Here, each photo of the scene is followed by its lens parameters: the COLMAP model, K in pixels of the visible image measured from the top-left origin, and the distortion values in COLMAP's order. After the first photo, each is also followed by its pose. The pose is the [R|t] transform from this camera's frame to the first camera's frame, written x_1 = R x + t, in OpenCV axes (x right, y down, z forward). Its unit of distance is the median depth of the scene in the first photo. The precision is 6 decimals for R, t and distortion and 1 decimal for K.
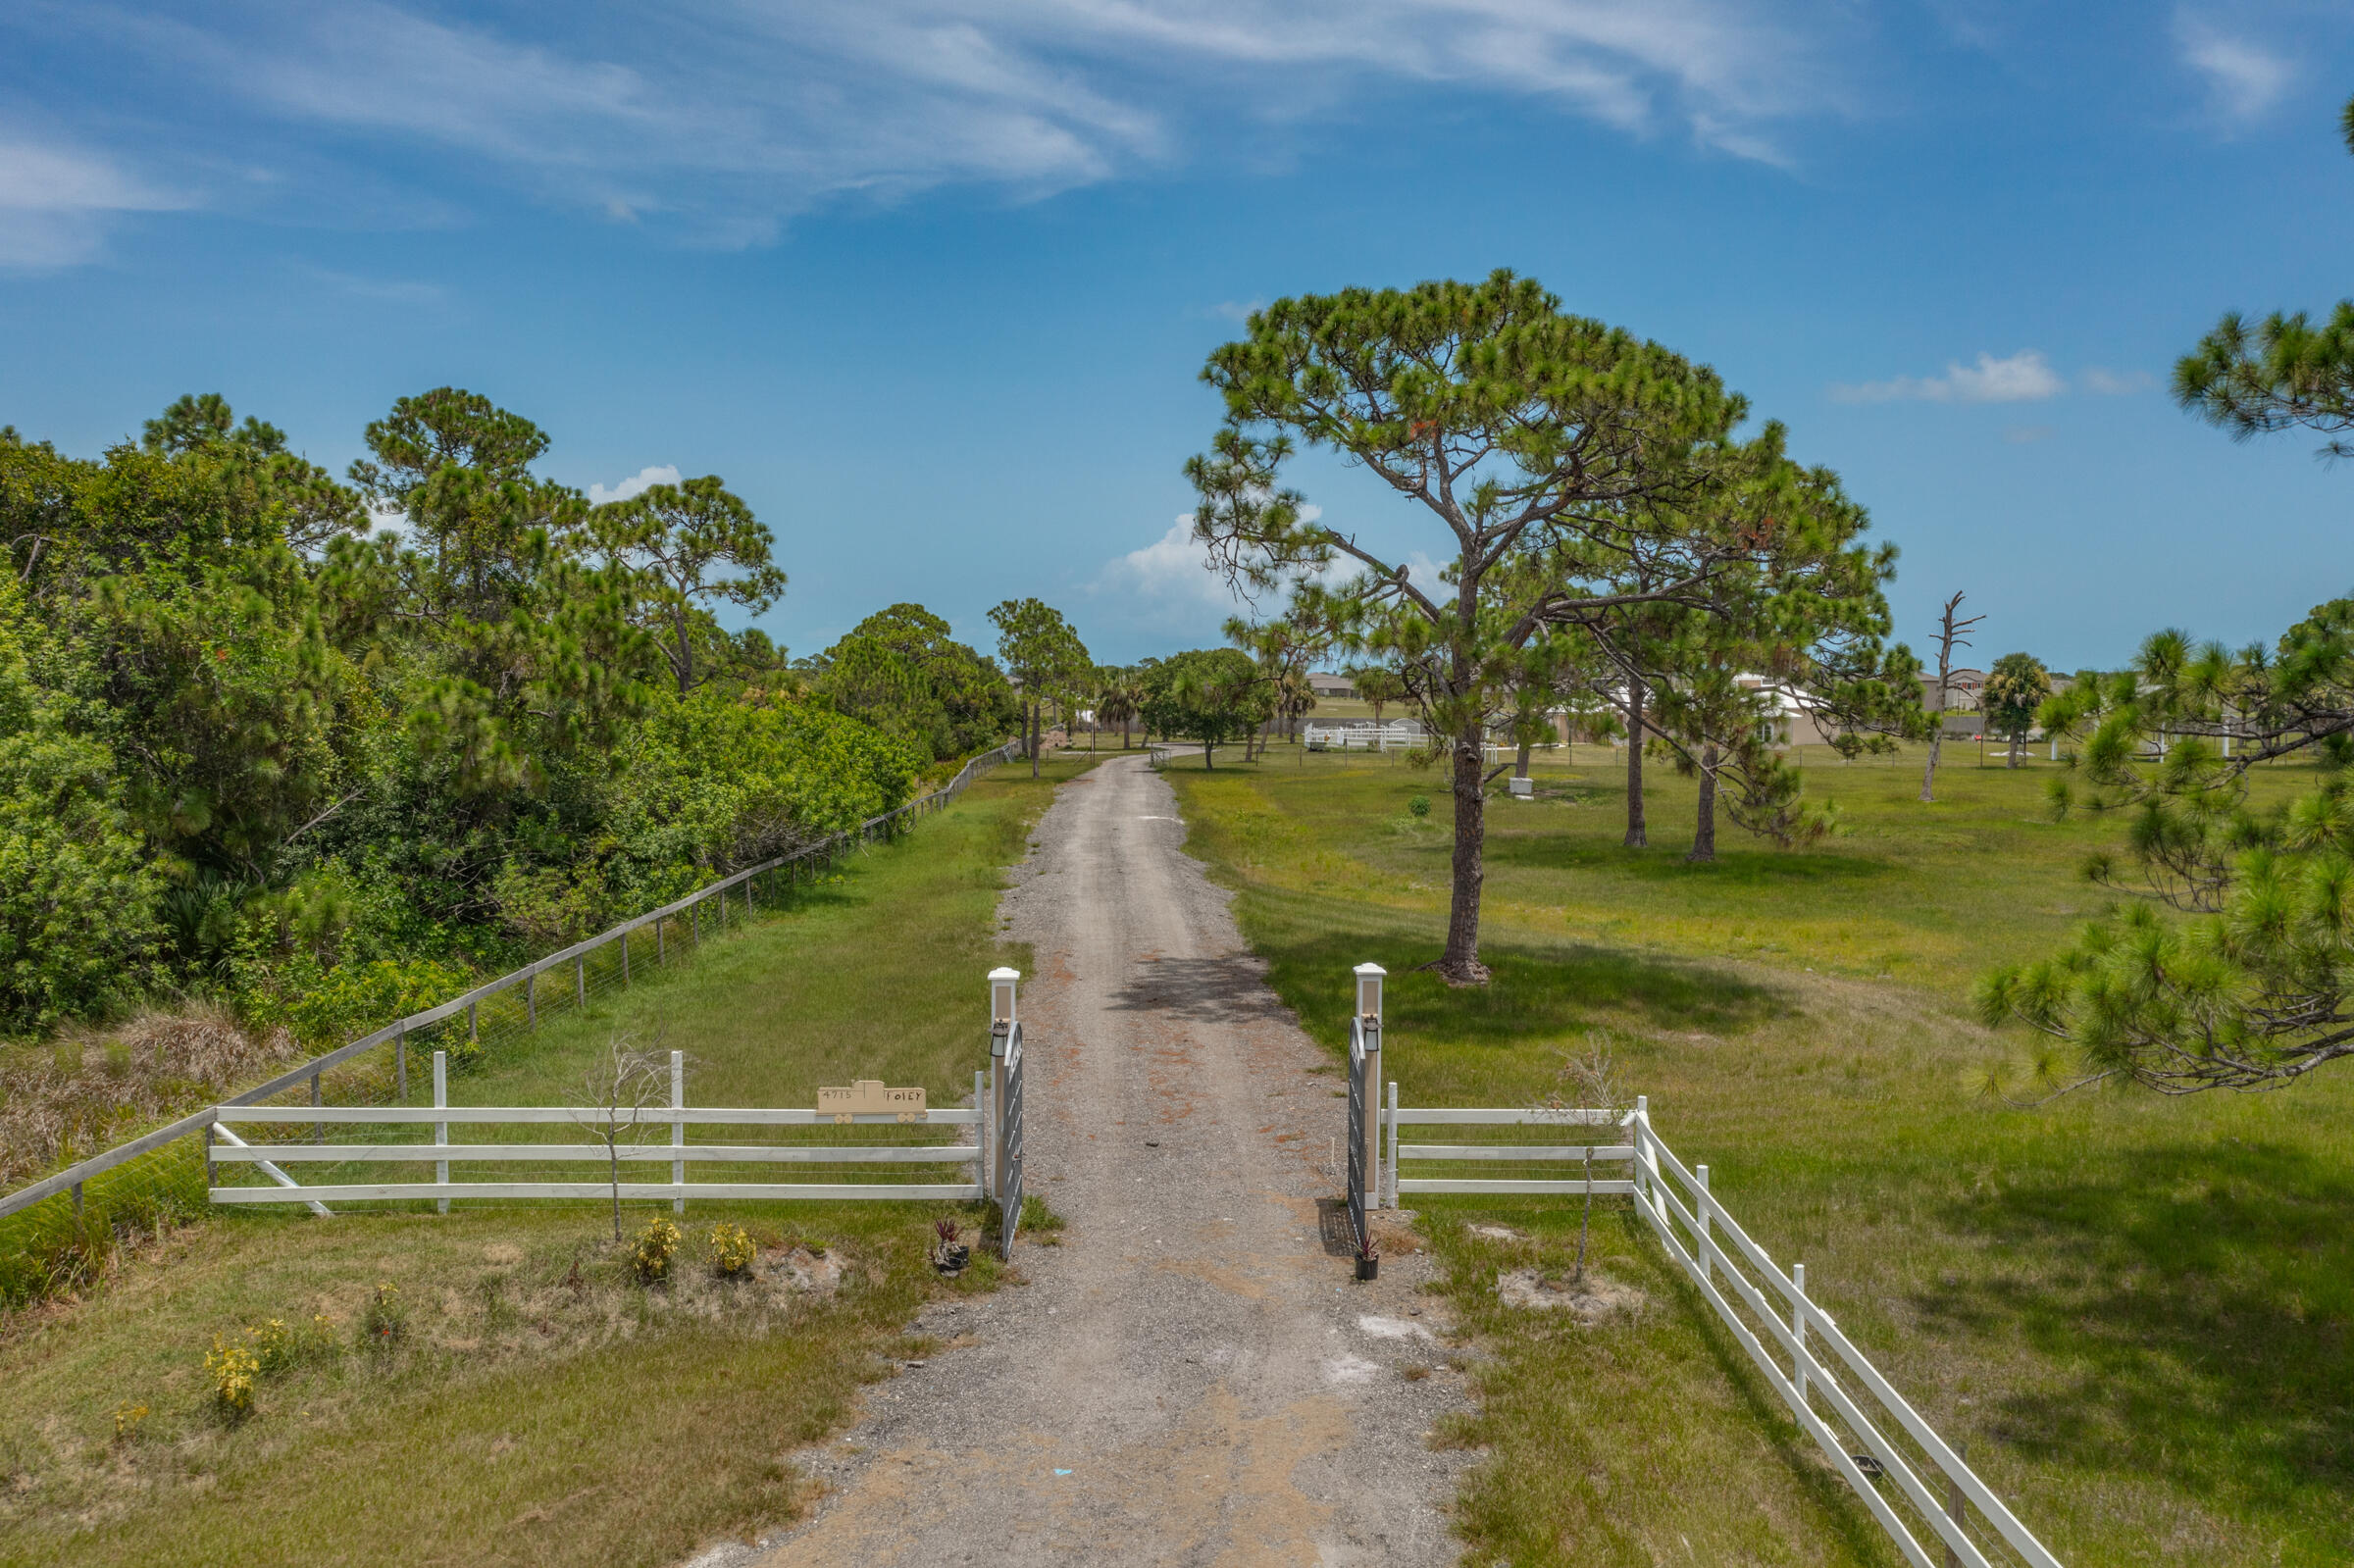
lens RADIAL K [[1831.8, 0, 1177.0], [0, 1831.8, 784.0], [0, 0, 1]] dist [-0.023135, -0.004761]
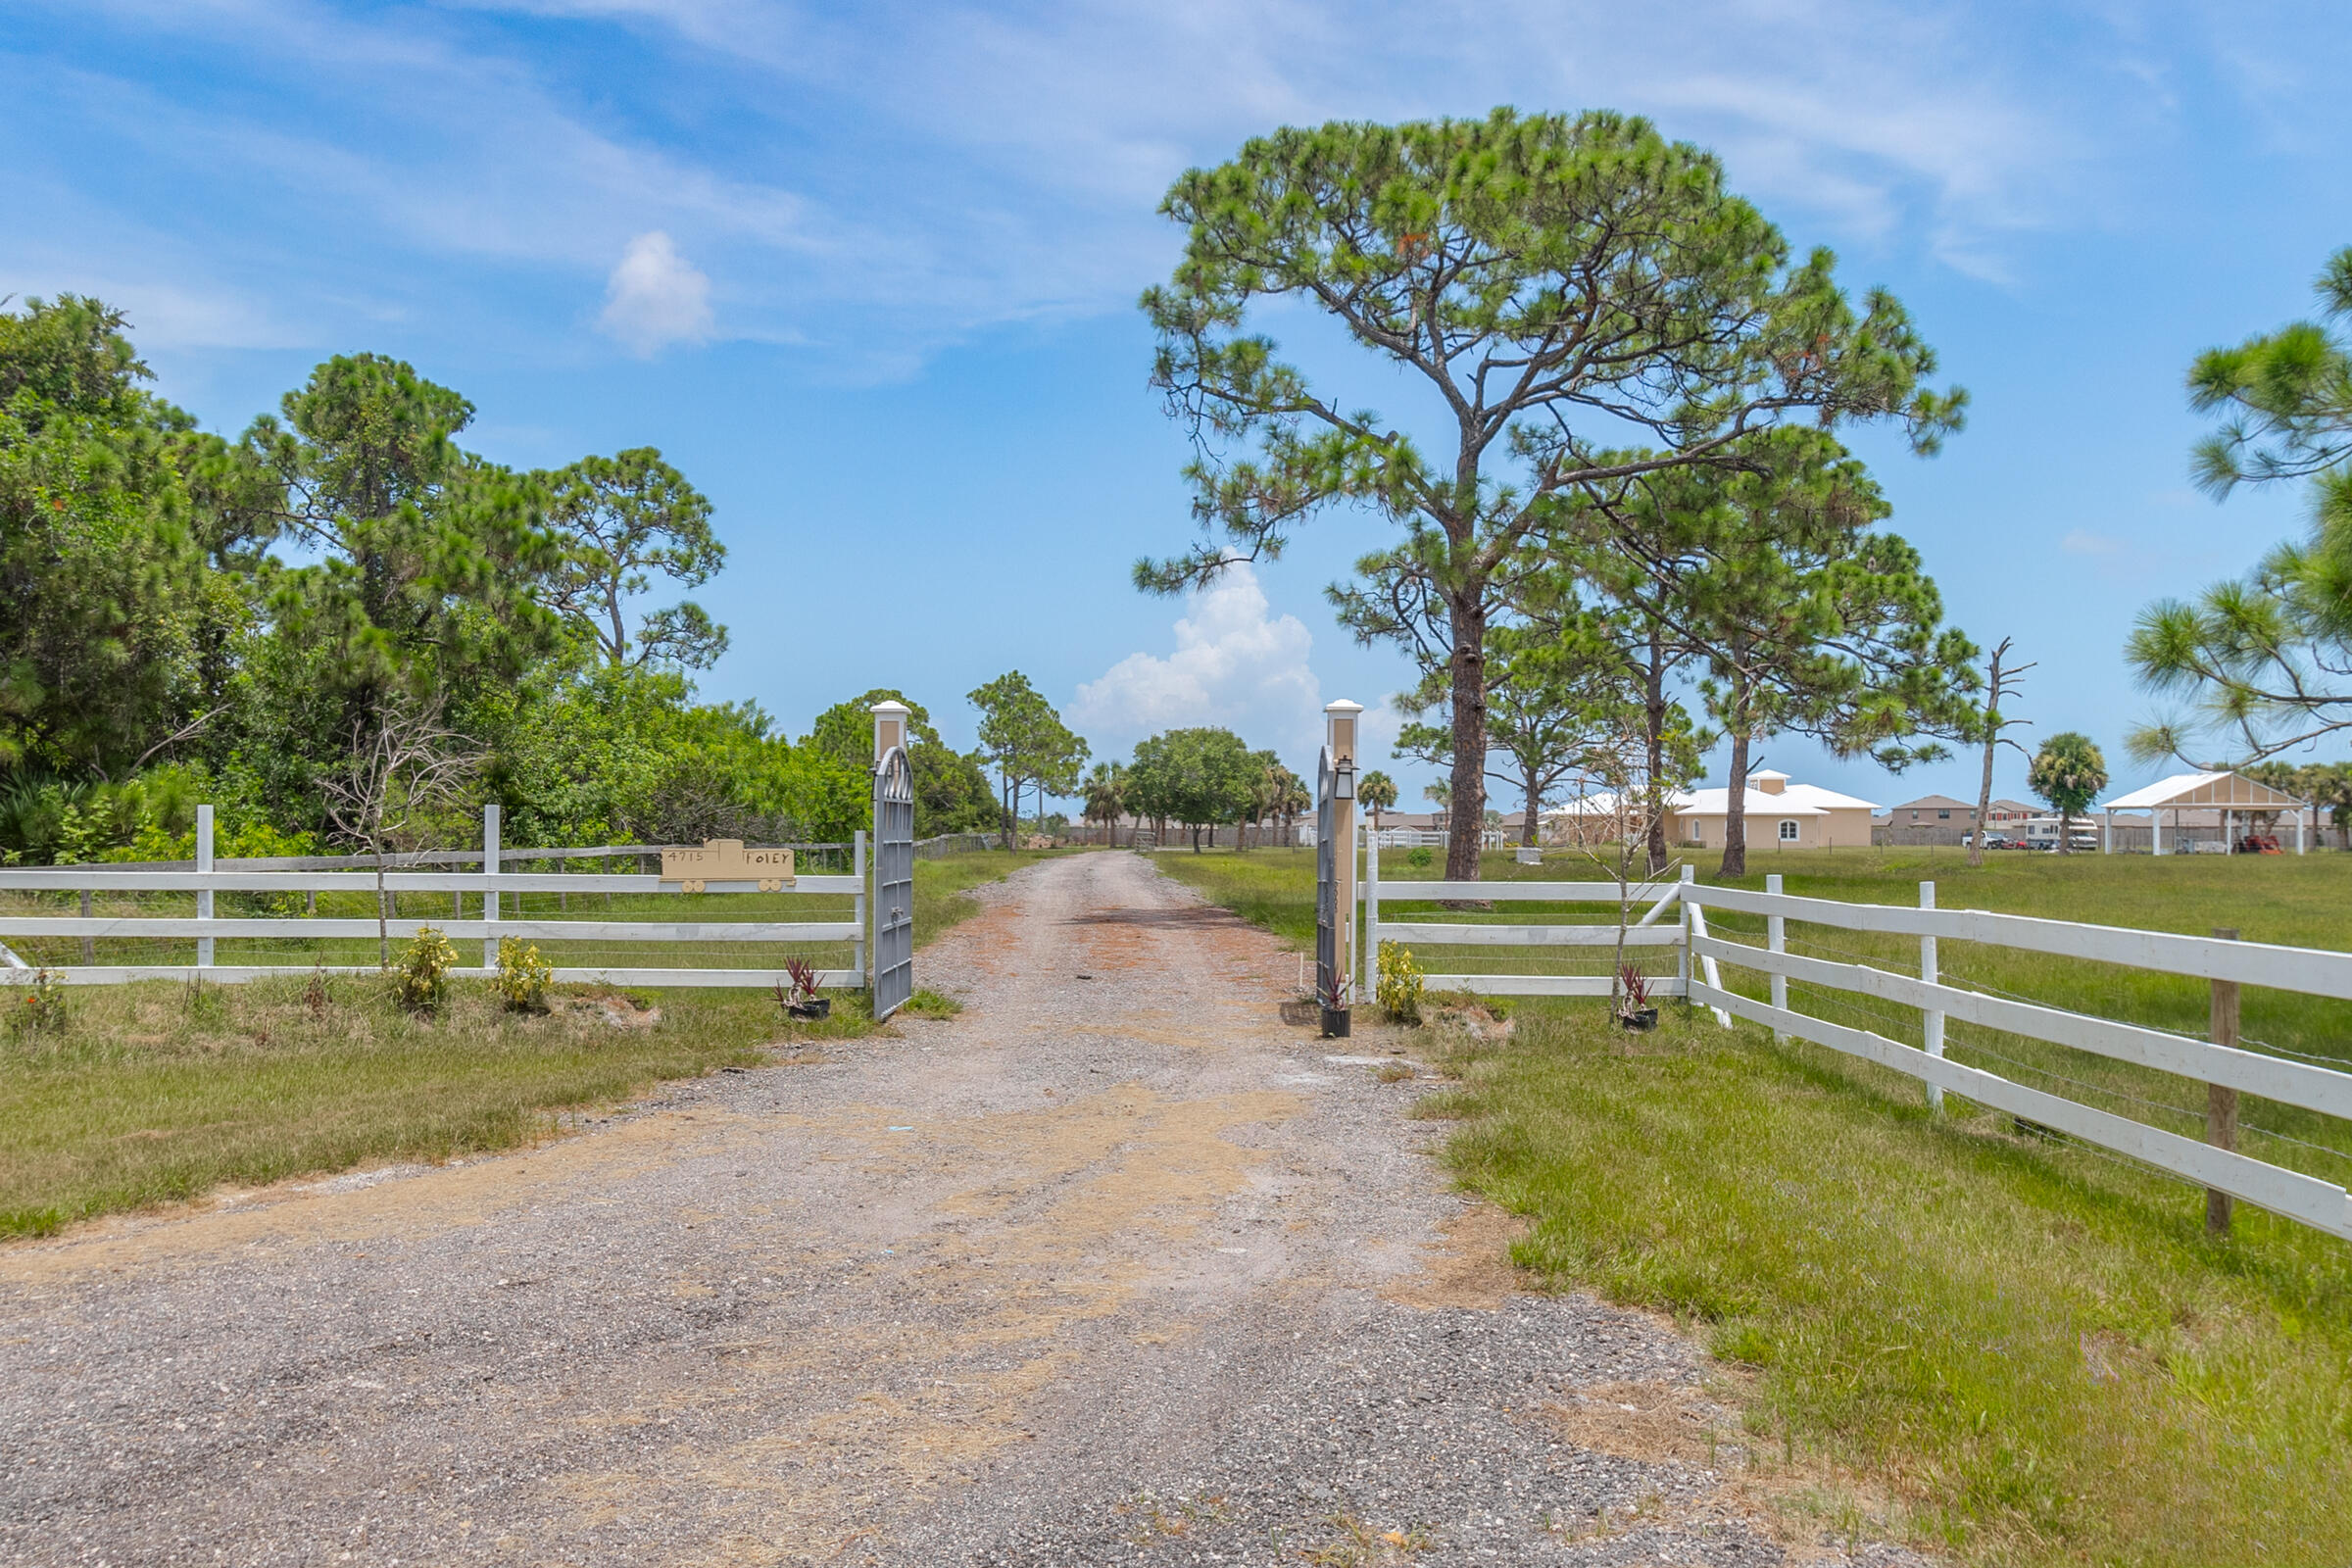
lens RADIAL K [[1870.3, 0, 1085.6], [0, 1870.3, 848.7], [0, 0, 1]] dist [0.007051, -0.046265]
pose [[0.998918, -0.001035, -0.046502, 0.018025], [-0.001067, 0.998979, -0.045158, 0.119250], [0.046502, 0.045159, 0.997897, 0.103668]]
